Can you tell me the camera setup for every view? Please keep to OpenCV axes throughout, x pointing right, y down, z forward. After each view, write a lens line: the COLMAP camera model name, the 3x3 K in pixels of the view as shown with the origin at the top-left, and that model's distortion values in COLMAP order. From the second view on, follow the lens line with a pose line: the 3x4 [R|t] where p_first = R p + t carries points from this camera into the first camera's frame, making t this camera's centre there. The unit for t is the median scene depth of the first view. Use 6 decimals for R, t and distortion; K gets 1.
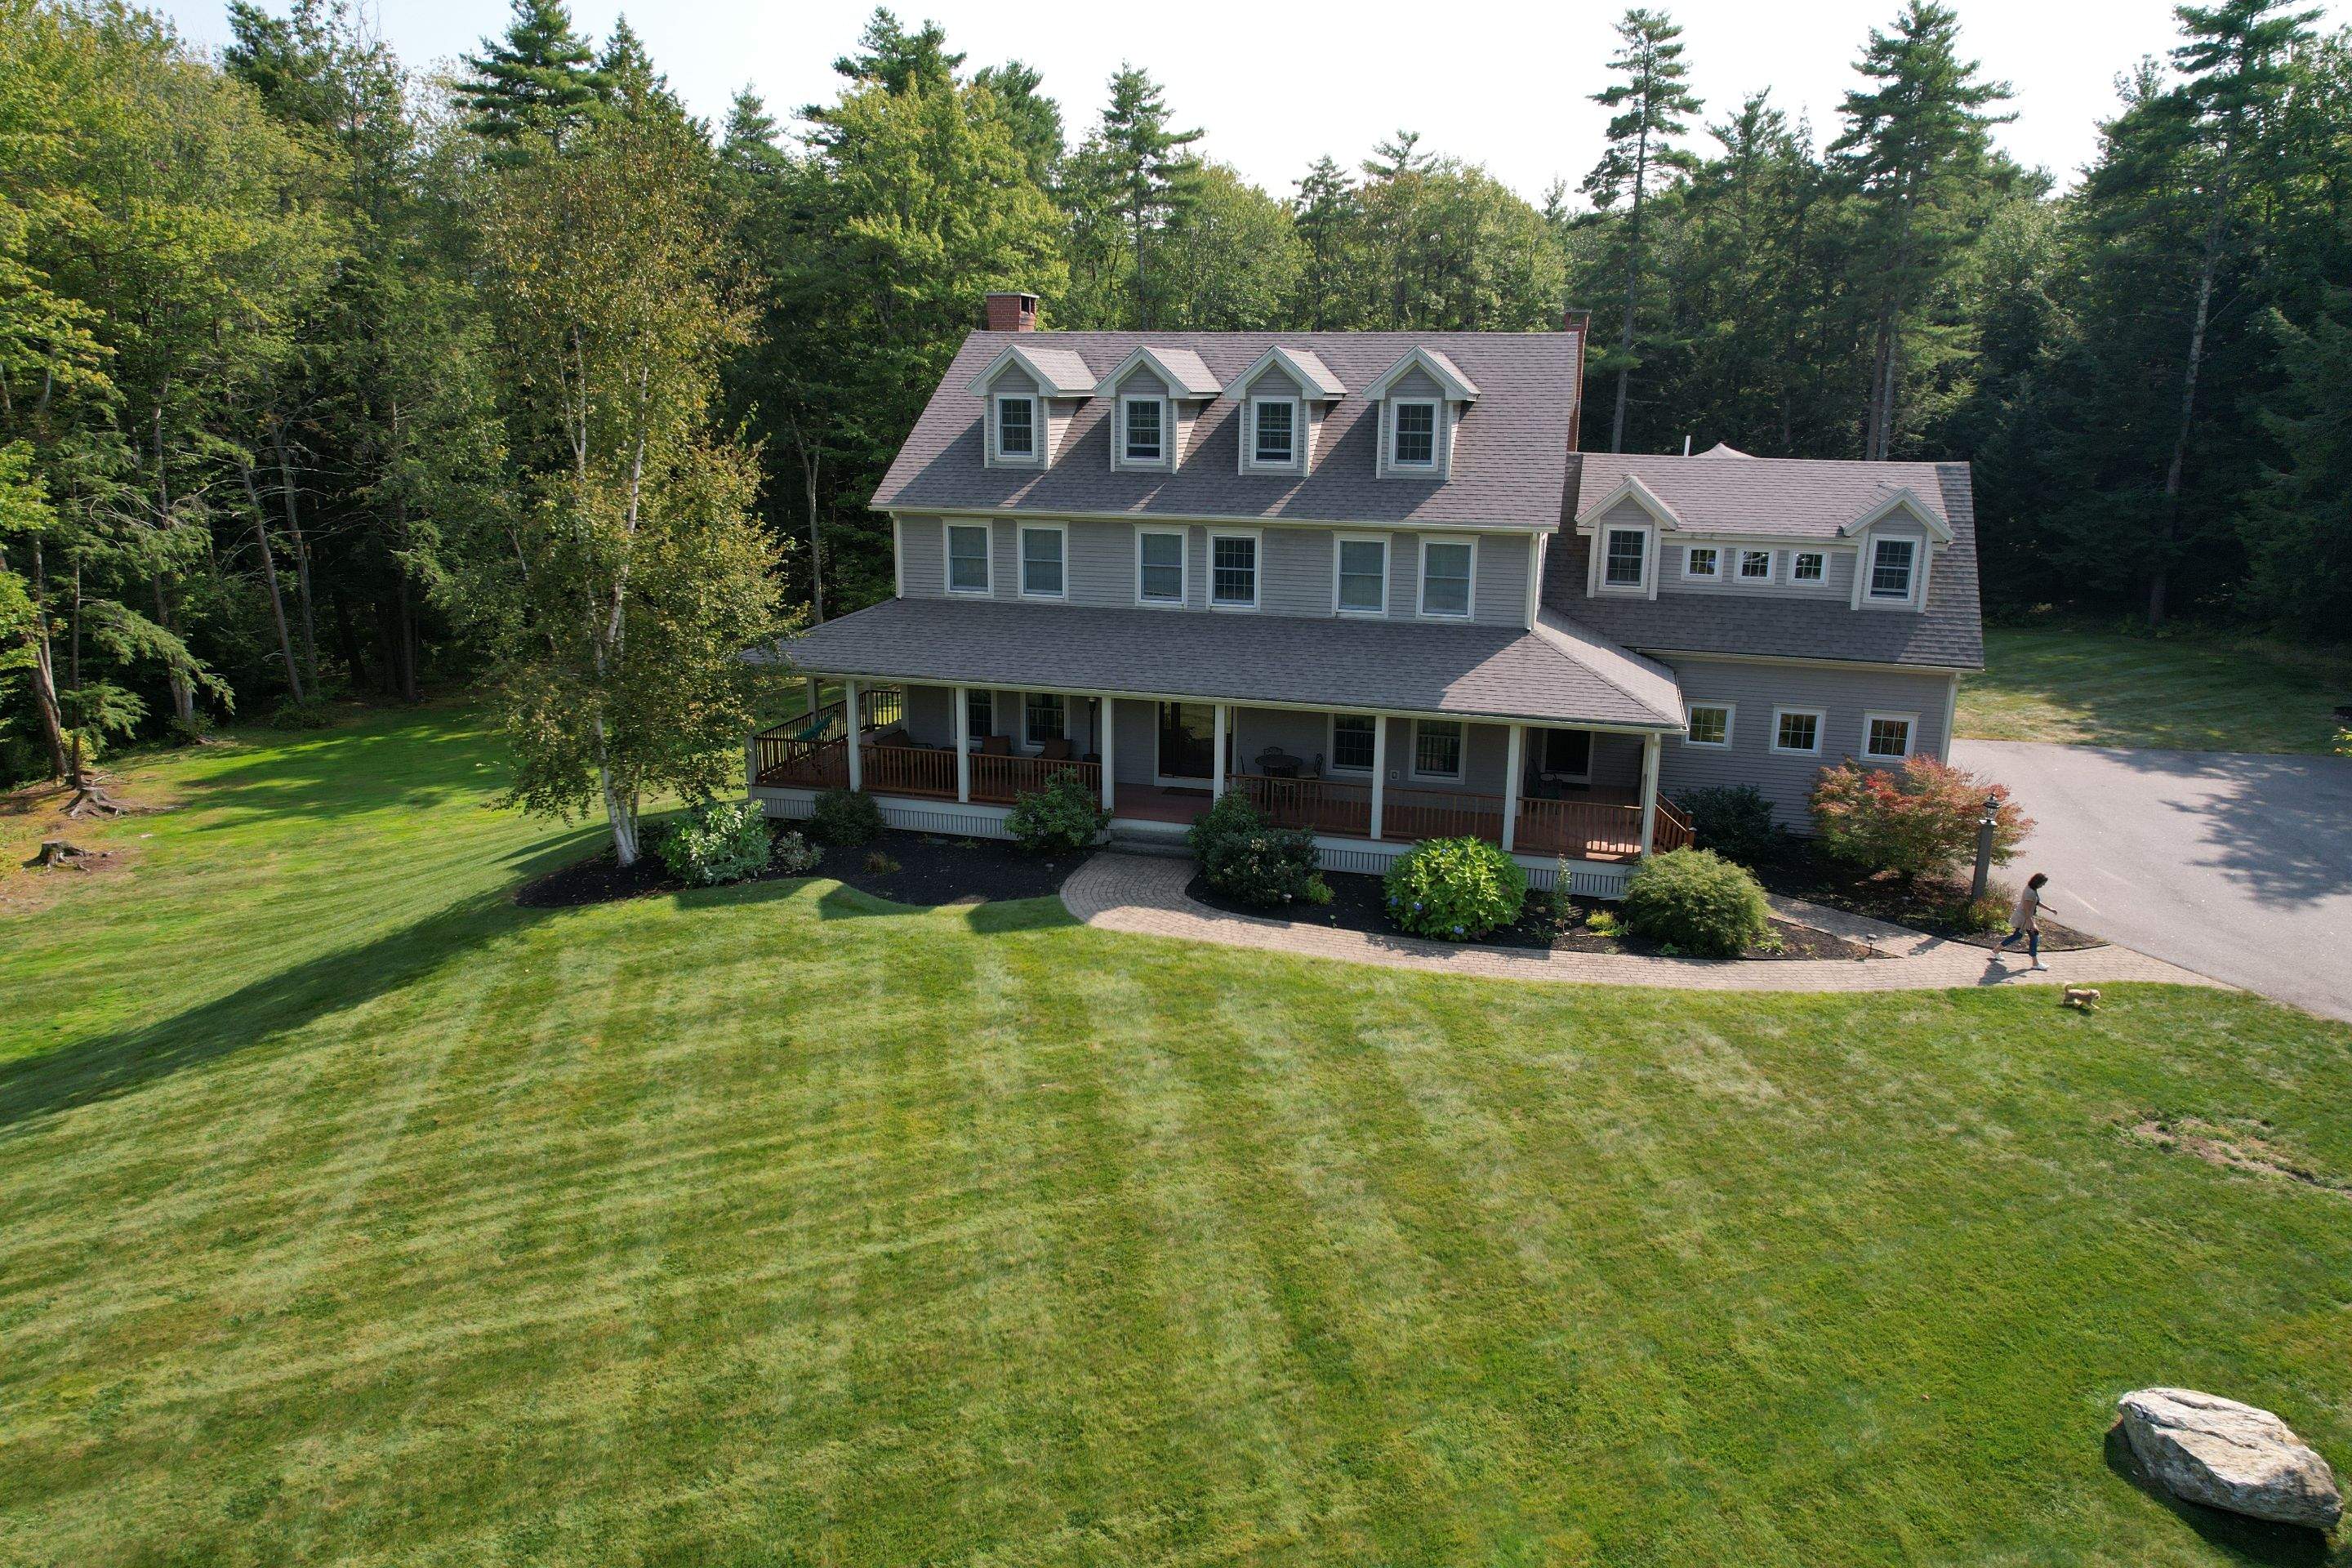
lens RADIAL K [[1500.3, 0, 1185.7], [0, 1500.3, 772.9], [0, 0, 1]] dist [-0.070989, 0.059755]
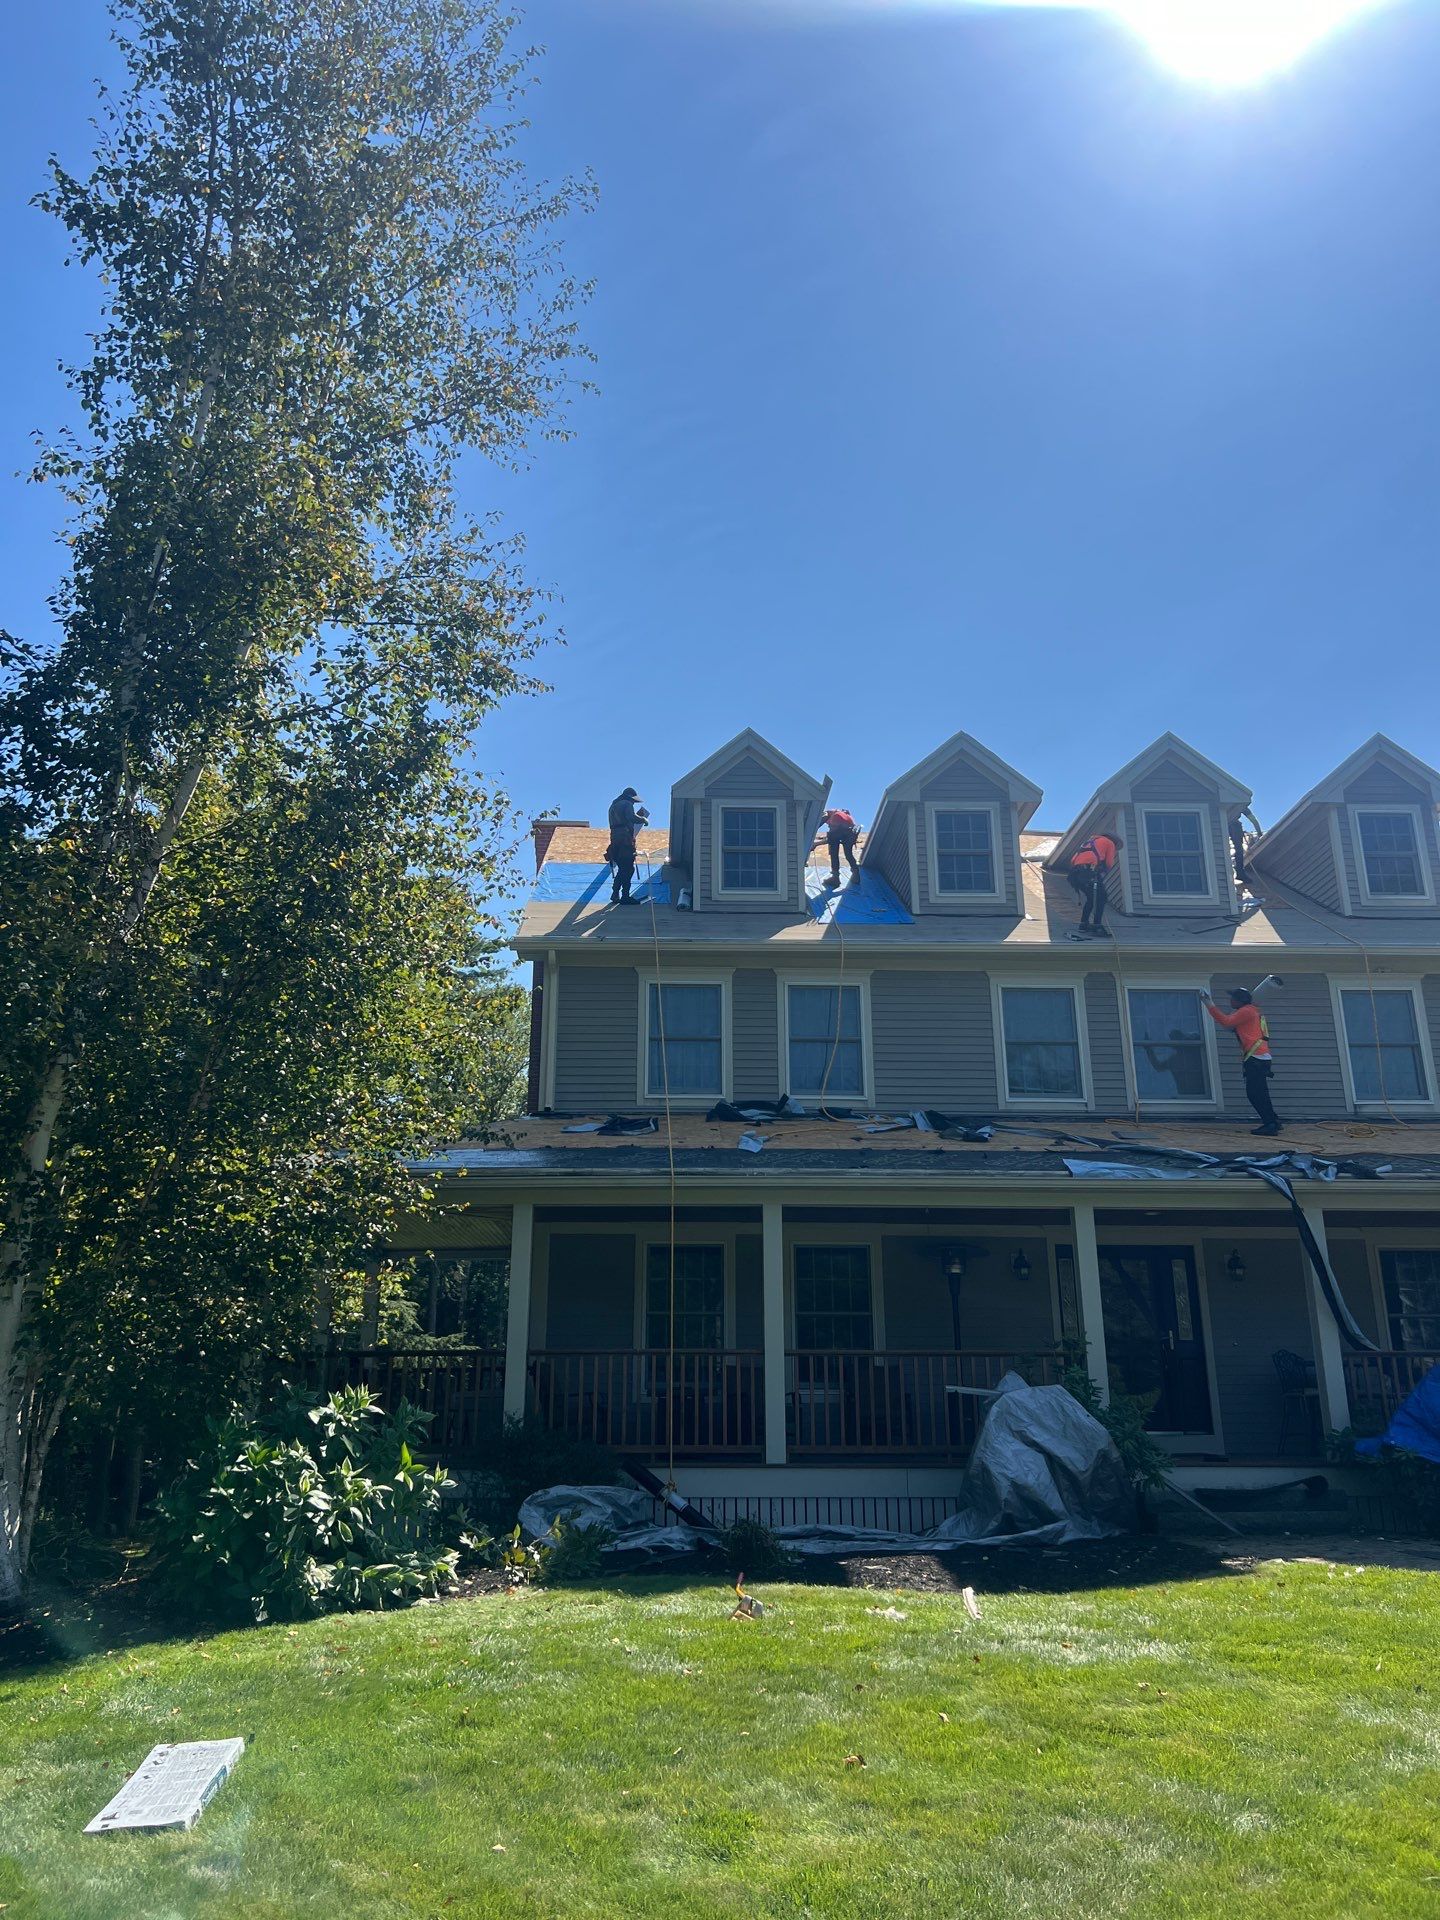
lens RADIAL K [[1337.3, 0, 677.1], [0, 1337.3, 975.8], [0, 0, 1]] dist [-0.007570, -0.001732]
pose [[0.960861, 0.076447, 0.266276, -0.293188], [0.074400, 0.854652, -0.513842, 0.097226], [-0.266855, 0.513542, 0.815514, 0.599598]]
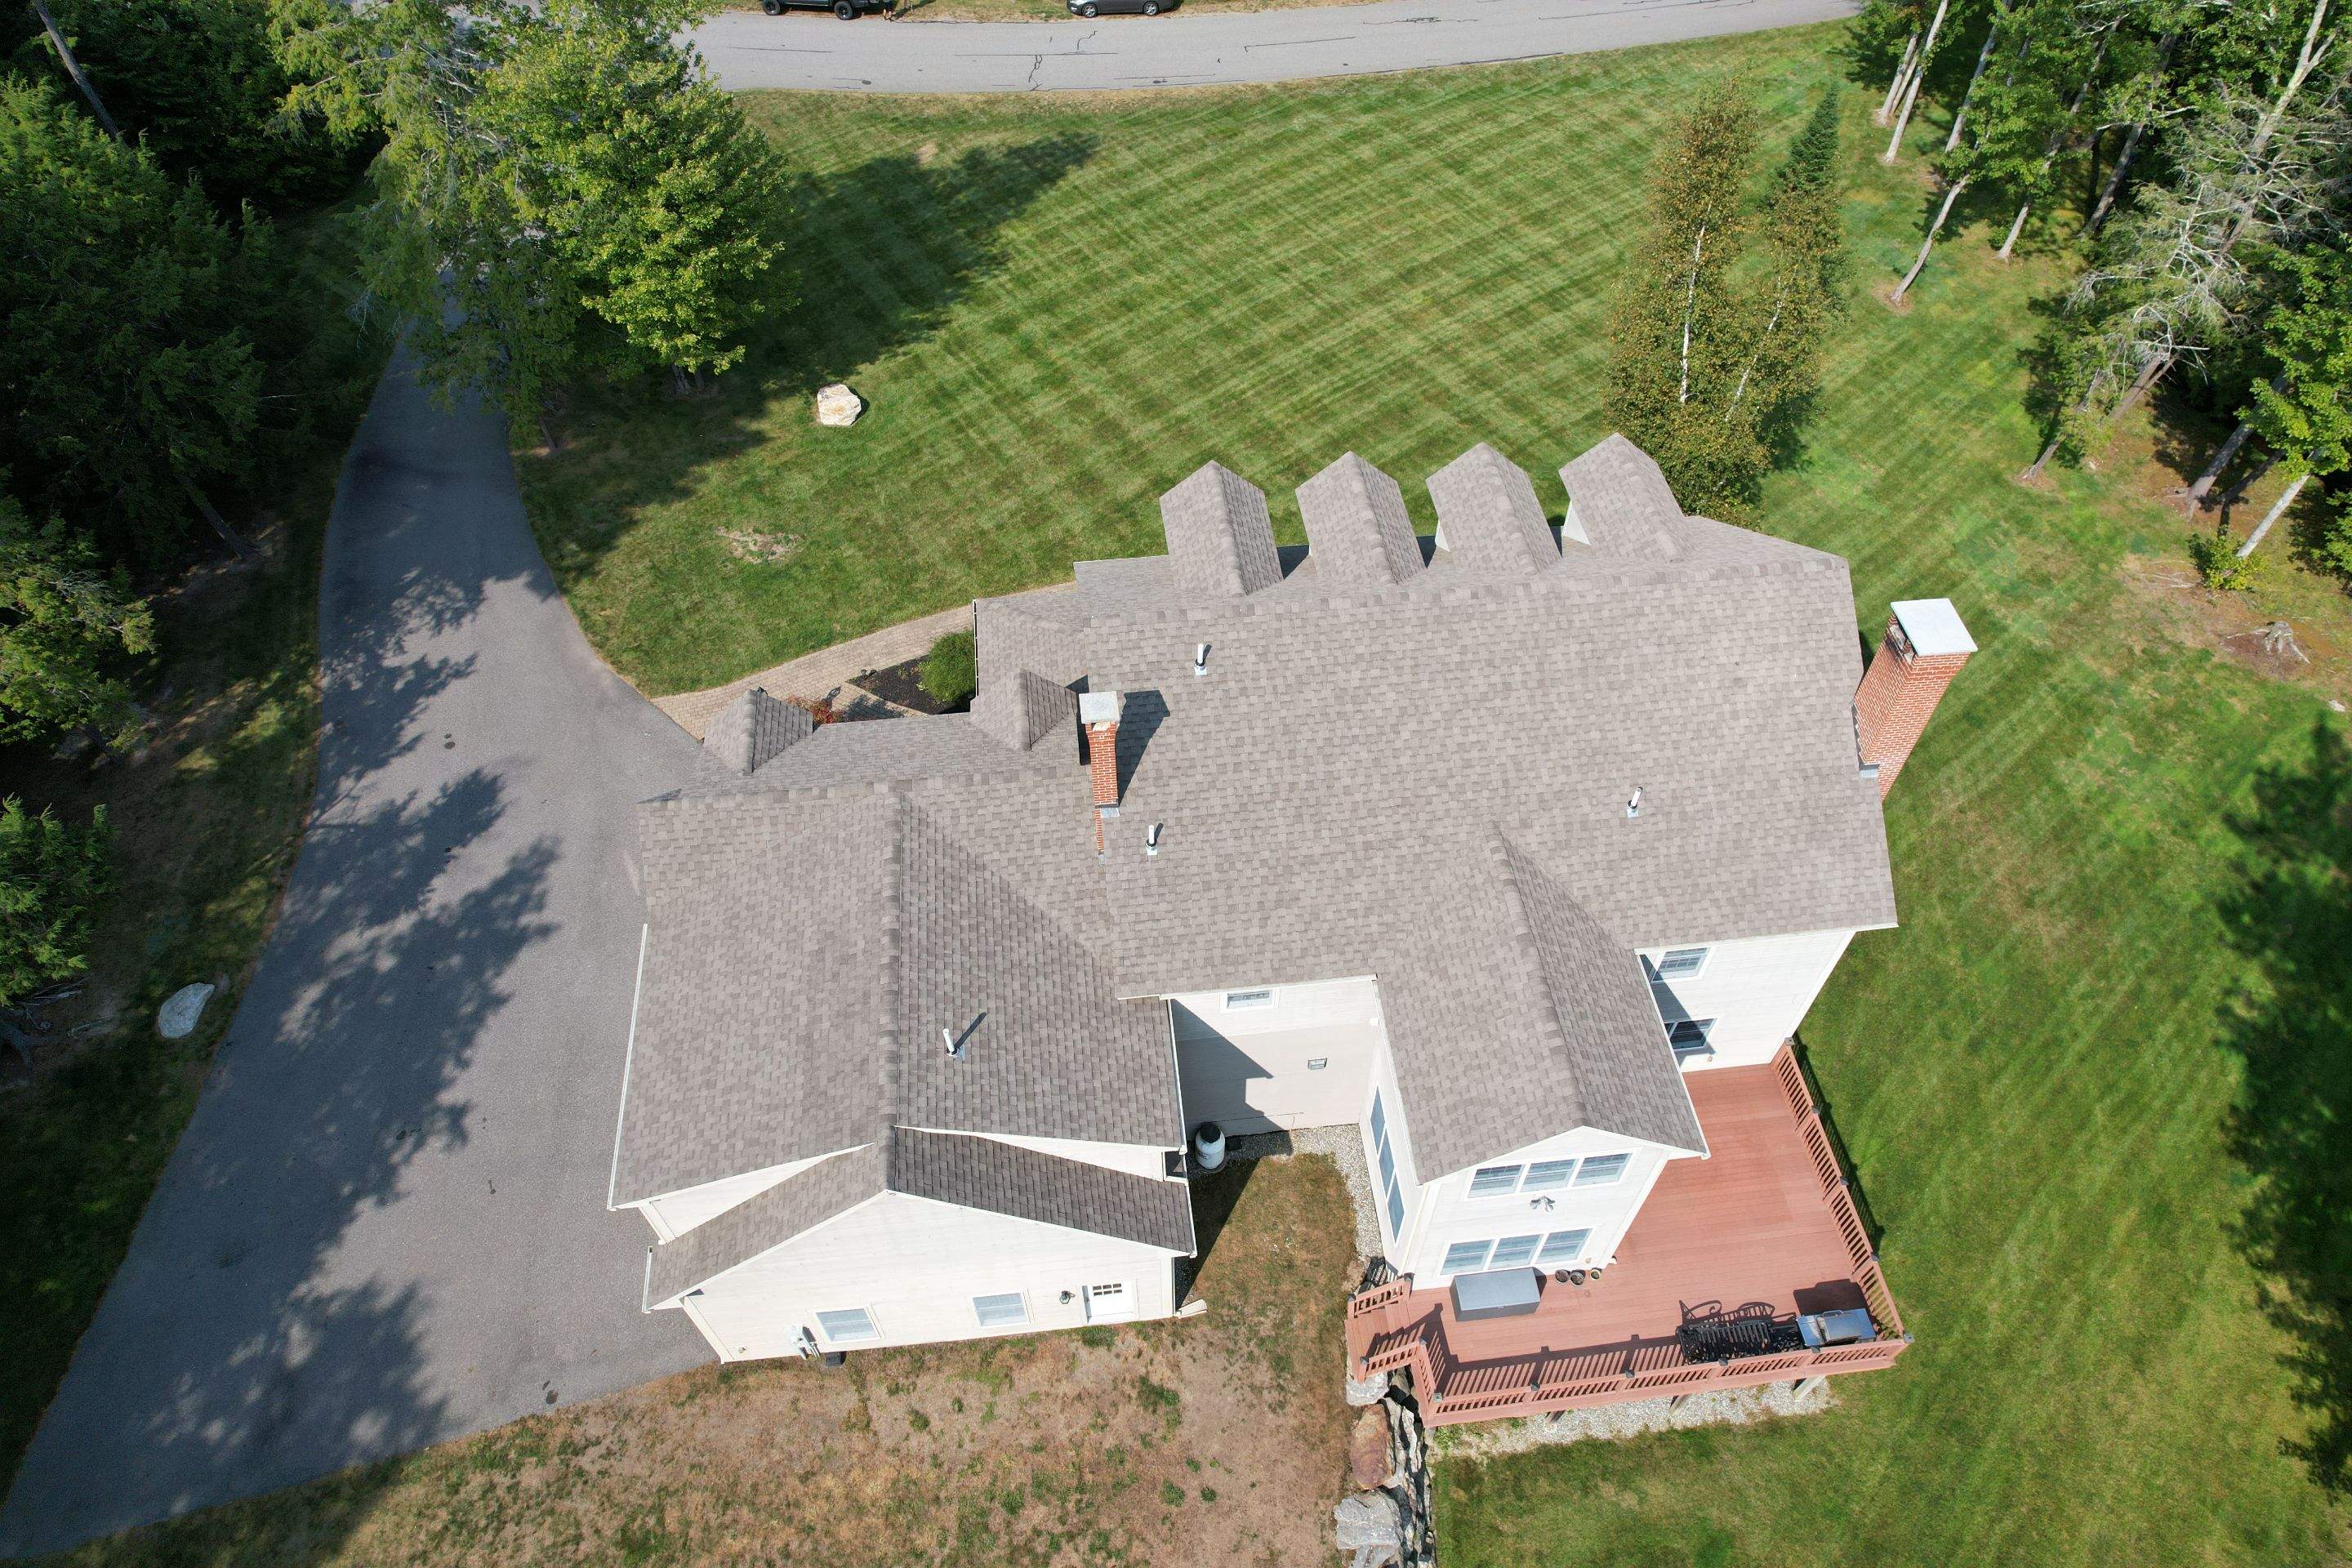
lens RADIAL K [[1500.3, 0, 1183.2], [0, 1500.3, 784.5], [0, 0, 1]] dist [-0.070989, 0.059755]
pose [[-0.926579, 0.287053, -0.243007, 0.462385], [-0.098929, 0.437350, 0.893833, -1.049324], [0.362857, 0.852247, -0.376841, 1.482722]]
